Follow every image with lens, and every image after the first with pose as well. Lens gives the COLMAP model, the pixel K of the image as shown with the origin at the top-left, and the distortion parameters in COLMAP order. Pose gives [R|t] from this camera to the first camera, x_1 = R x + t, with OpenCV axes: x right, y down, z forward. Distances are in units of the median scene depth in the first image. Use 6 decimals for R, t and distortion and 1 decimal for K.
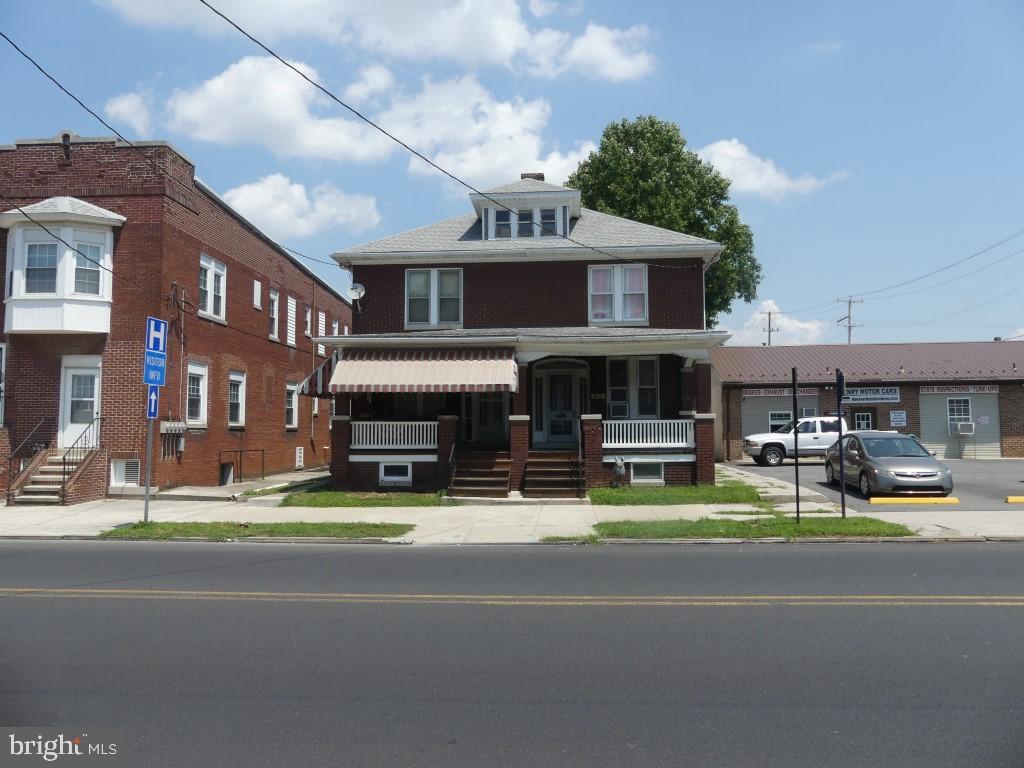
lens RADIAL K [[764.2, 0, 512.0], [0, 764.2, 384.0], [0, 0, 1]] dist [-0.040991, 0.047499]
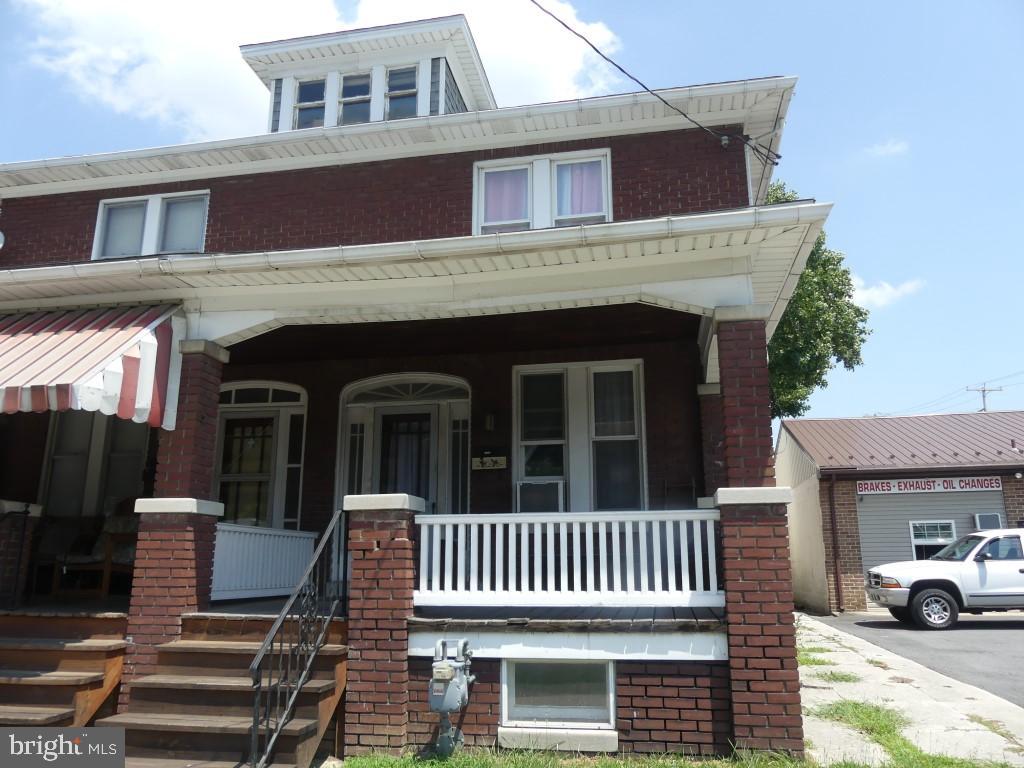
lens RADIAL K [[764.2, 0, 512.0], [0, 764.2, 384.0], [0, 0, 1]] dist [-0.040991, 0.047499]
pose [[0.993427, -0.023083, -0.112112, 0.167223], [0.004252, 0.986221, -0.165377, 0.040660], [0.114385, 0.163814, 0.979837, 0.600130]]
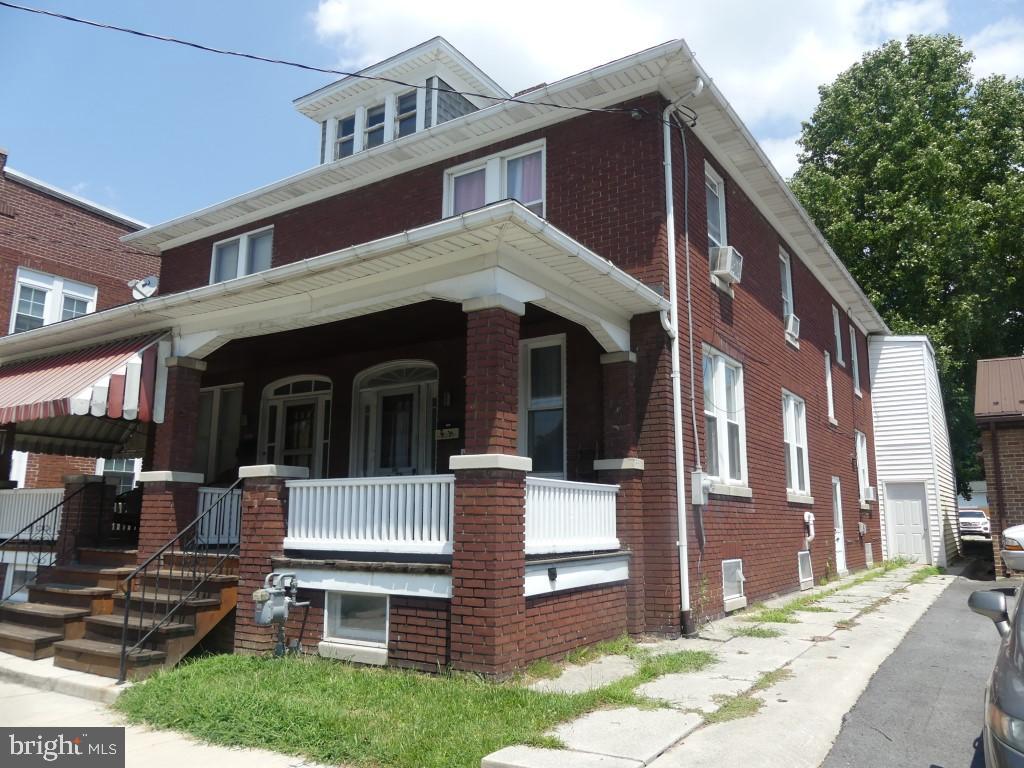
lens RADIAL K [[764.2, 0, 512.0], [0, 764.2, 384.0], [0, 0, 1]] dist [-0.040991, 0.047499]
pose [[0.871236, -0.077650, -0.484684, 0.366737], [0.021416, 0.992482, -0.120506, 0.041926], [0.490397, 0.094609, 0.866348, 0.609571]]
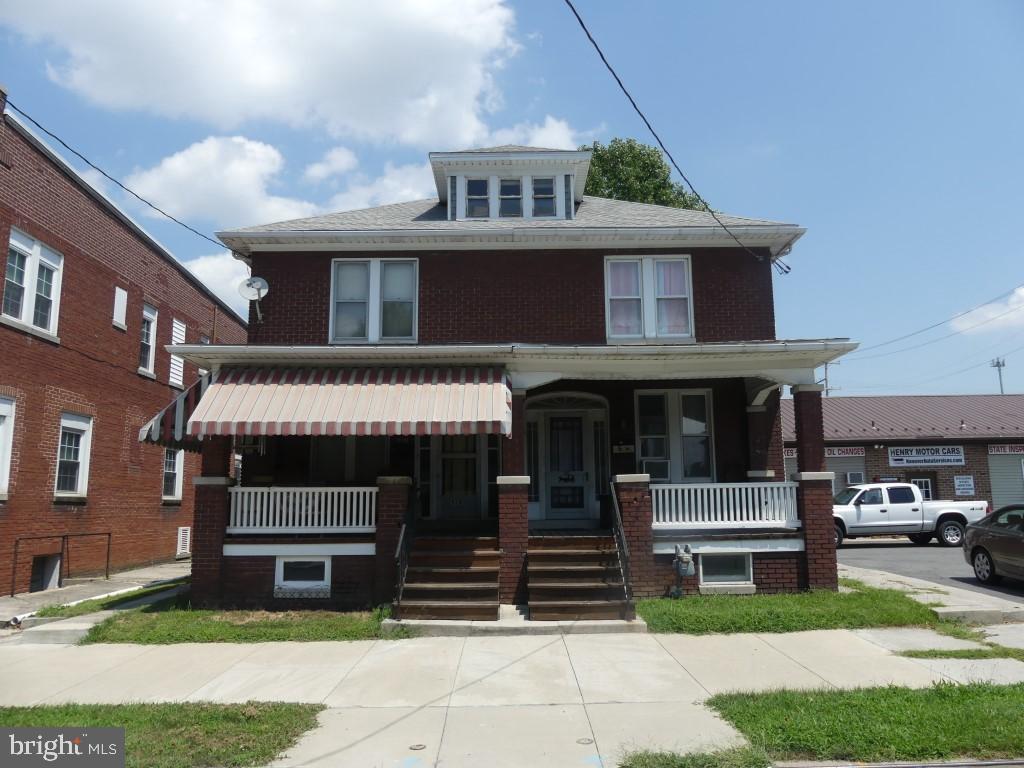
lens RADIAL K [[764.2, 0, 512.0], [0, 764.2, 384.0], [0, 0, 1]] dist [-0.040991, 0.047499]
pose [[0.997205, 0.007011, 0.074379, -0.032127], [0.000197, 0.995337, -0.096453, 0.023385], [-0.074709, 0.096199, 0.992554, 0.344012]]
